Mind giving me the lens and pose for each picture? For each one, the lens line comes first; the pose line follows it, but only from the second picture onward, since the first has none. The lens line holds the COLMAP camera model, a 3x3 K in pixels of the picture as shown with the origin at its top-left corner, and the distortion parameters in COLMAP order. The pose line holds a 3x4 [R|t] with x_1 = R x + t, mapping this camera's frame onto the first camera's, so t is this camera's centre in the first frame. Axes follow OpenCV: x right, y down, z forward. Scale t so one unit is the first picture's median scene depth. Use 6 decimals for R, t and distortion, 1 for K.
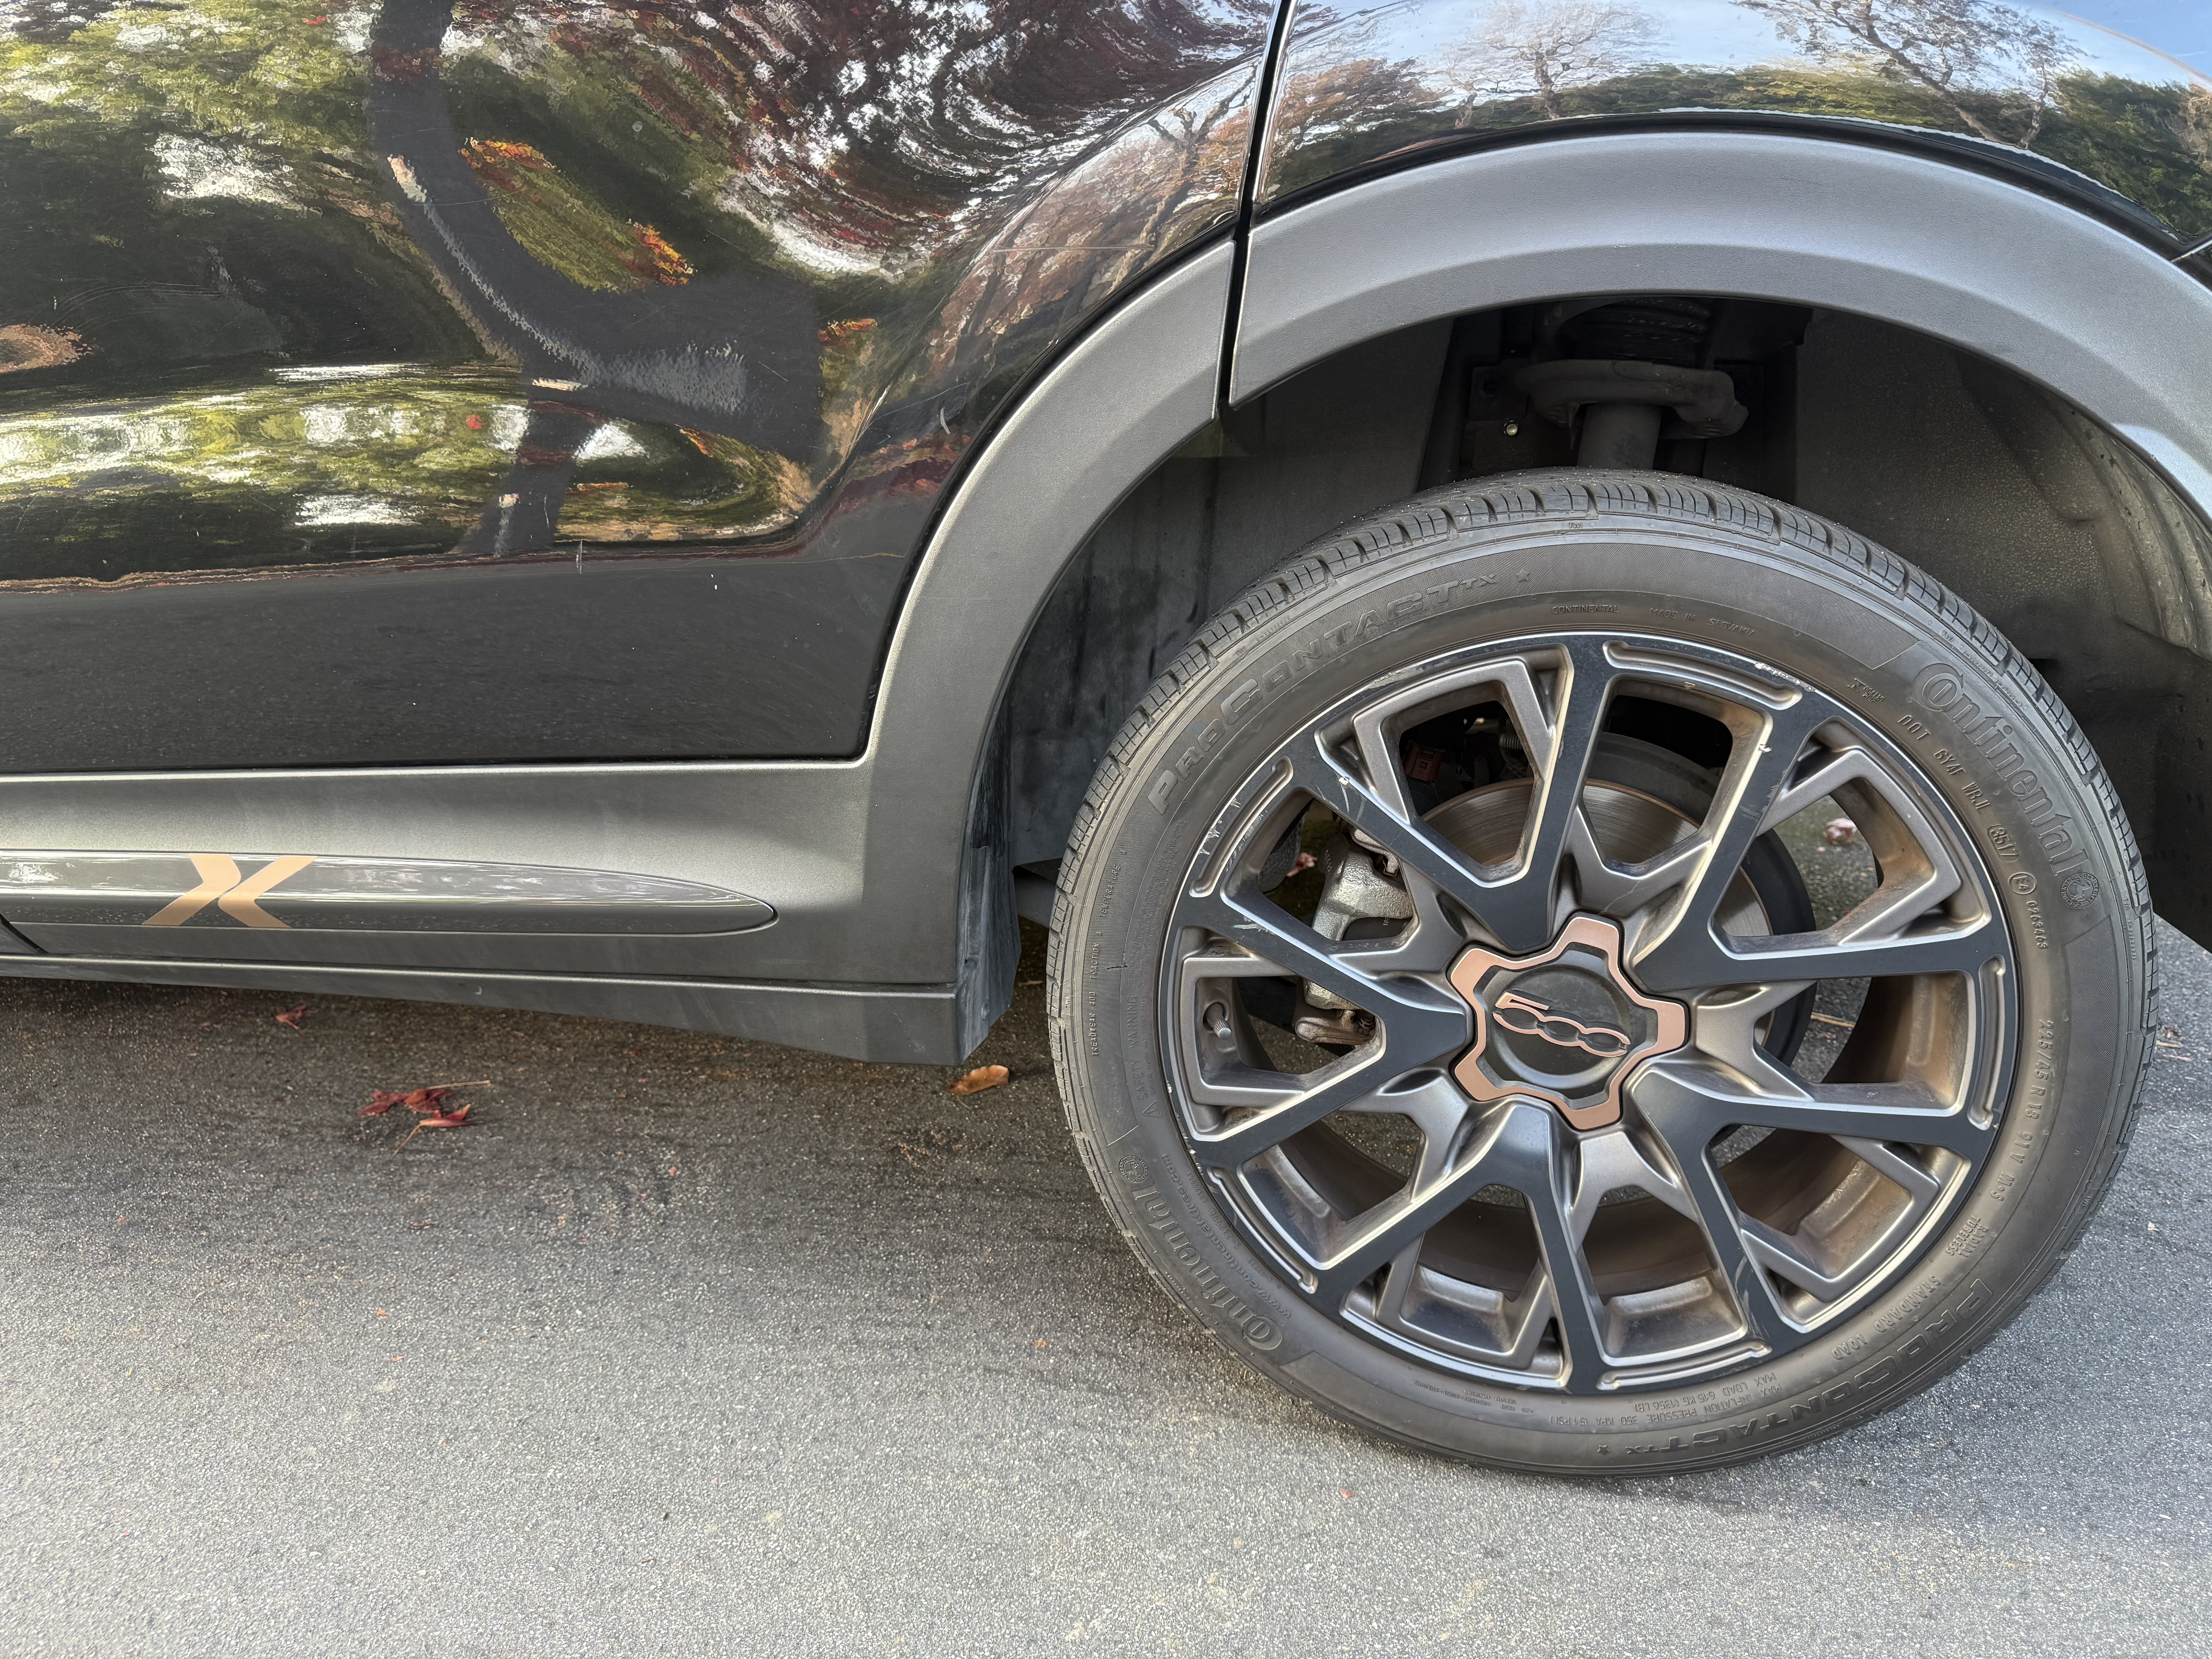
lens RADIAL K [[1547.2, 0, 1097.3], [0, 1547.2, 844.7], [0, 0, 1]] dist [0.017334, -0.024381]
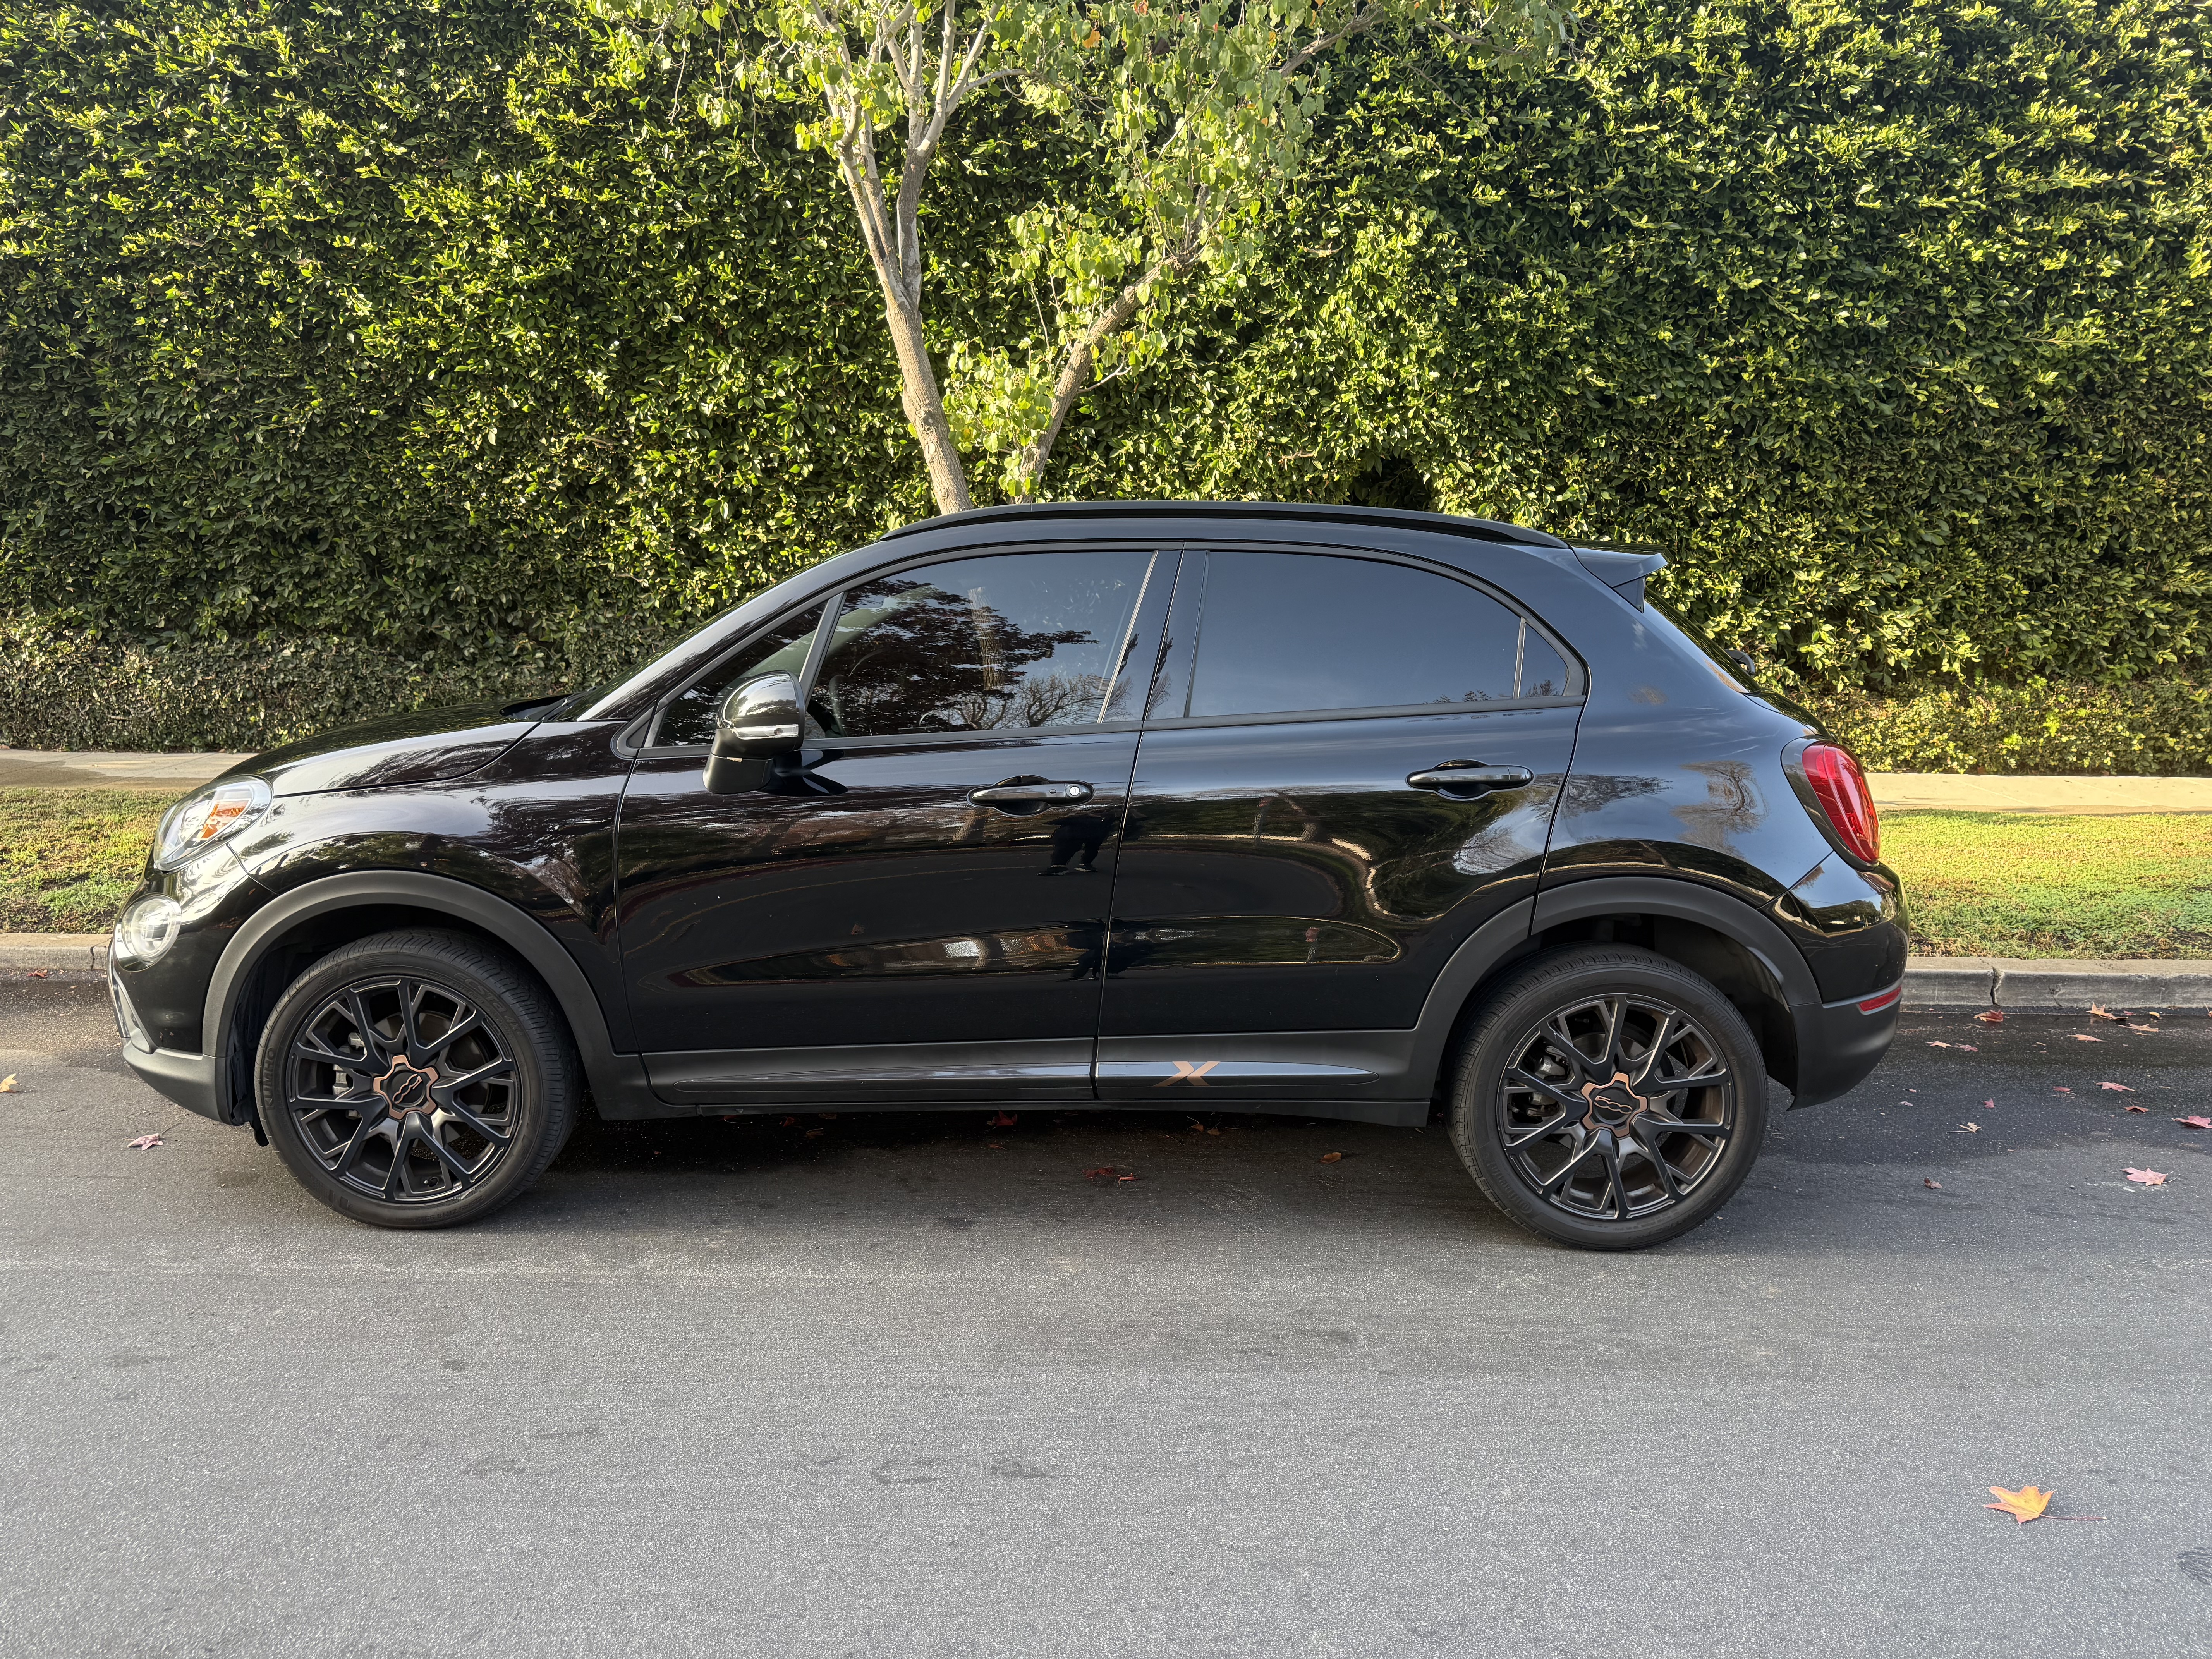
lens RADIAL K [[1547.2, 0, 1094.9], [0, 1547.2, 818.8], [0, 0, 1]] dist [0.017334, -0.024381]
pose [[0.980148, 0.020000, 0.197254, -1.504212], [0.013957, 0.985470, -0.169273, 0.056494], [-0.197773, 0.168666, 0.965628, -2.178336]]
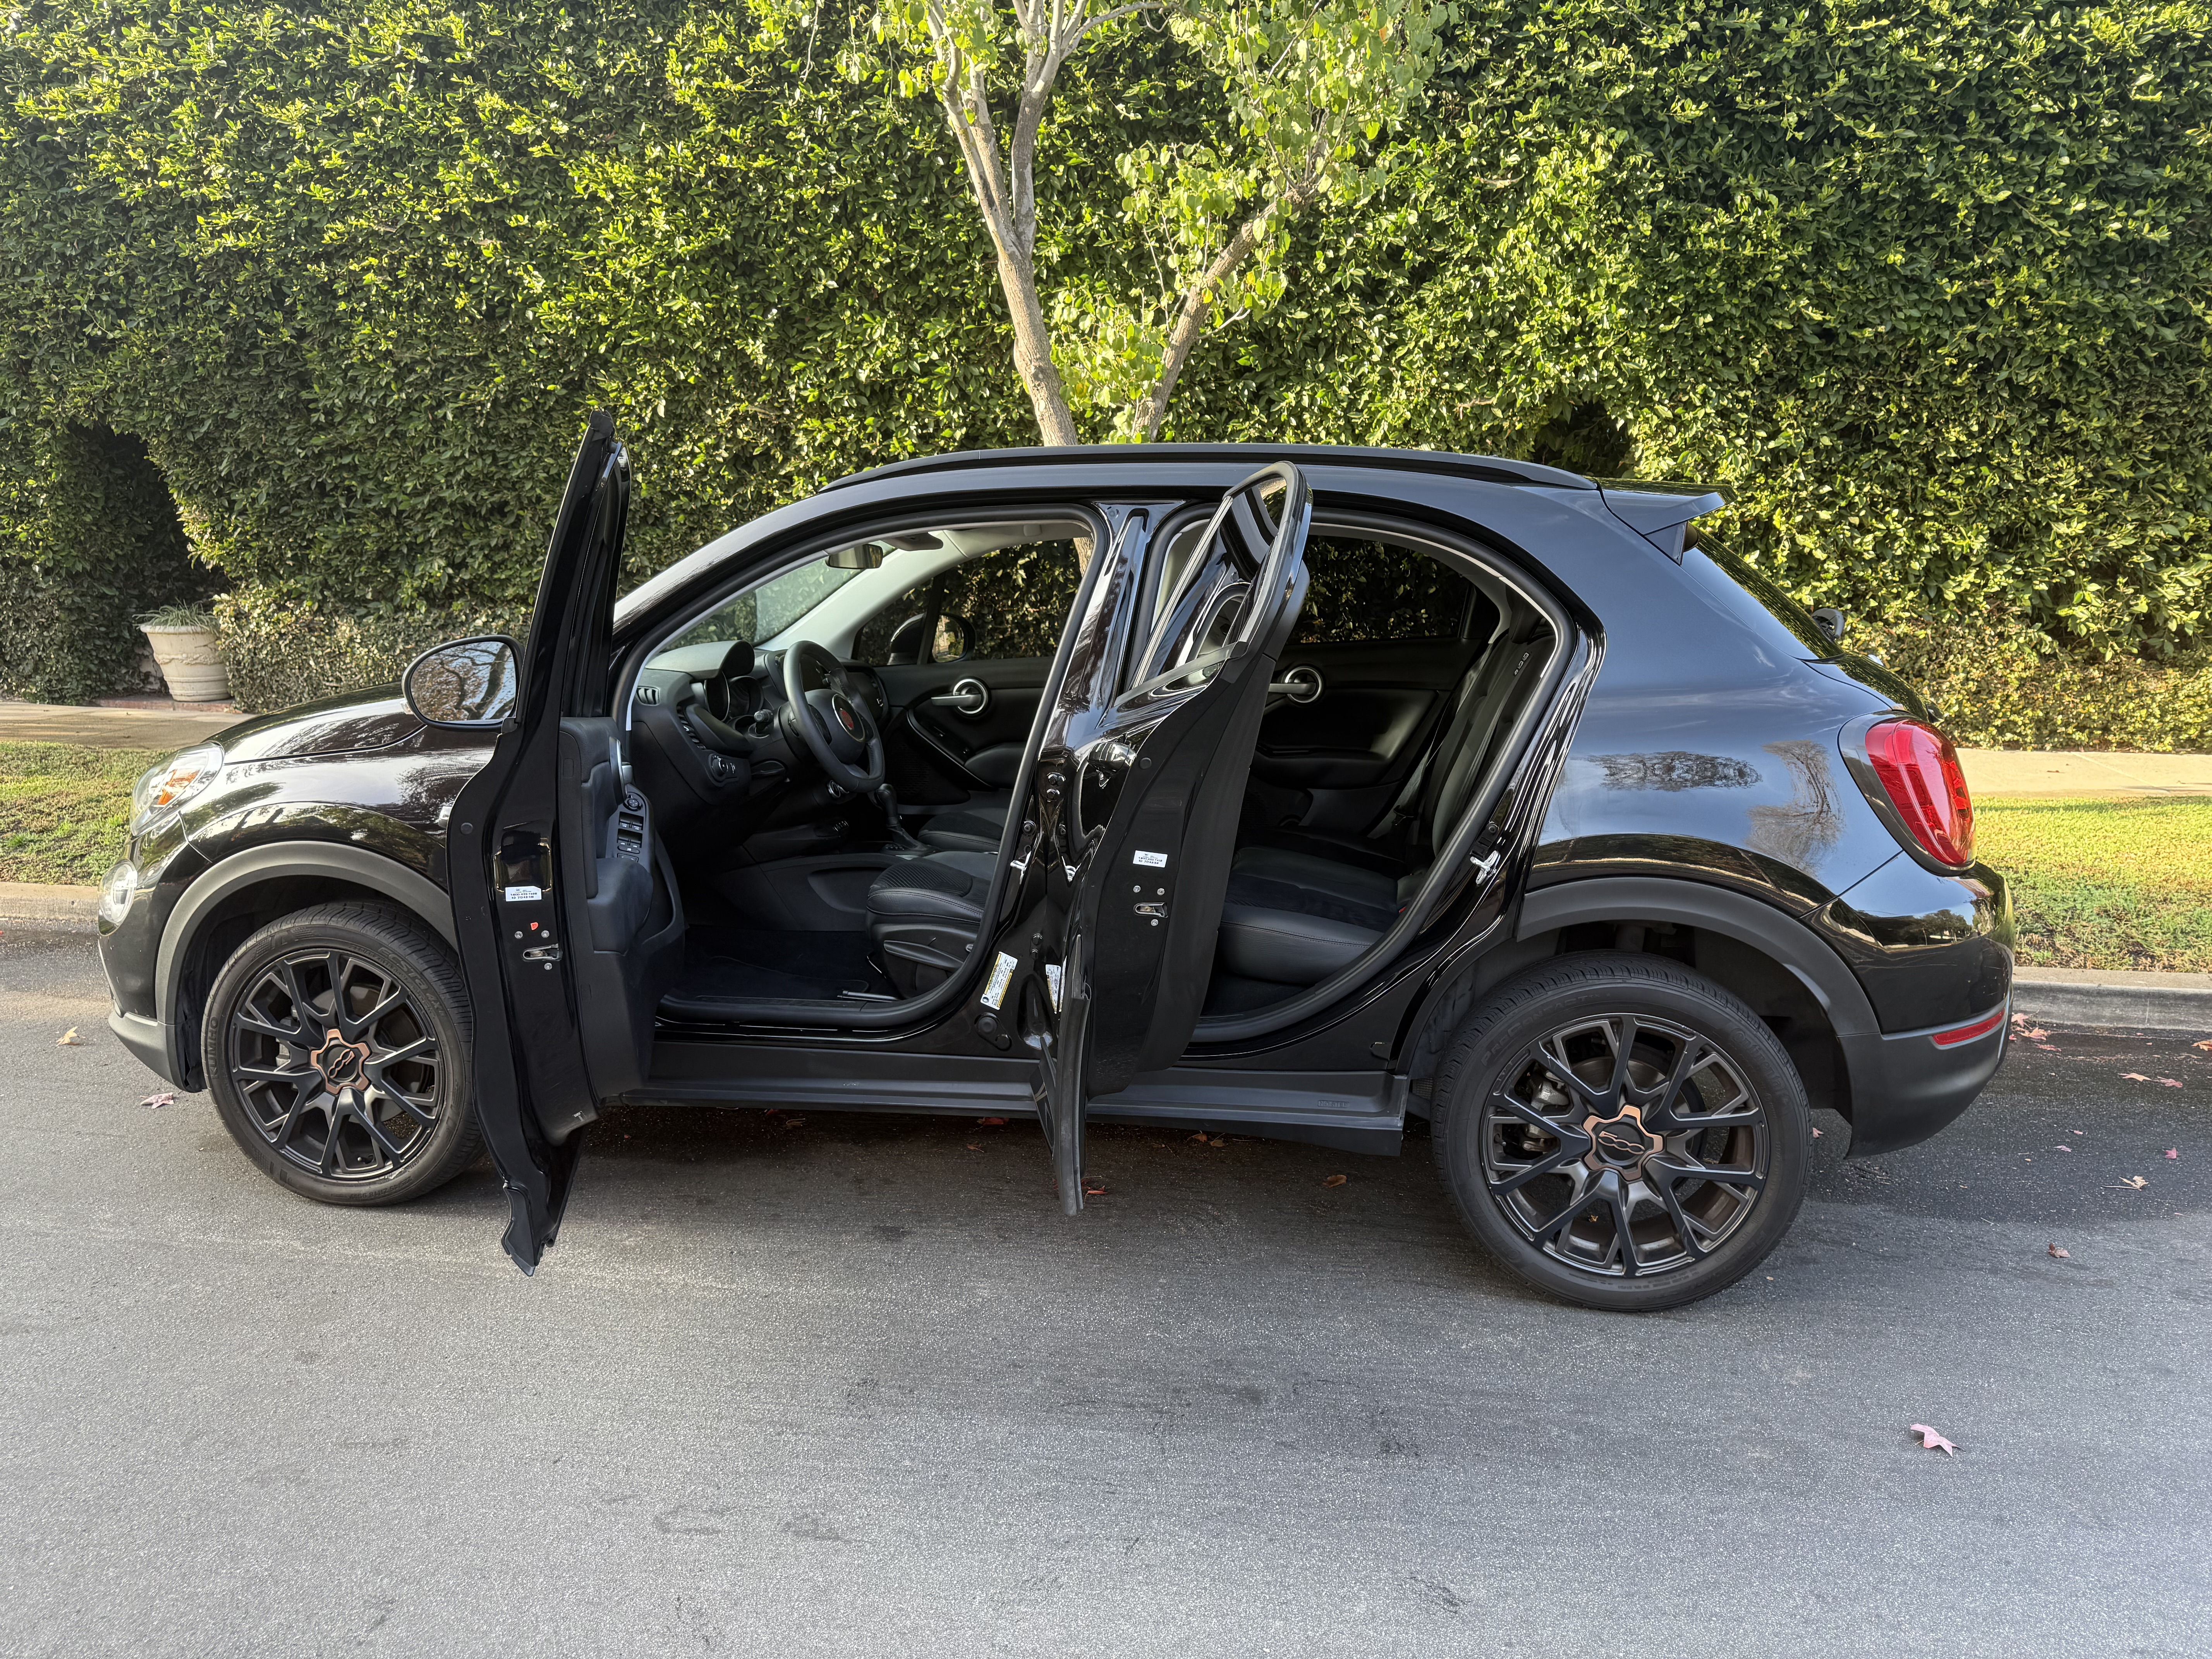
lens RADIAL K [[1547.2, 0, 1108.4], [0, 1547.2, 818.6], [0, 0, 1]] dist [0.017334, -0.024381]
pose [[0.998871, 0.032911, 0.034266, -0.784601], [-0.027461, 0.988473, -0.148888, -0.026161], [-0.038771, 0.147779, 0.988260, -1.936607]]
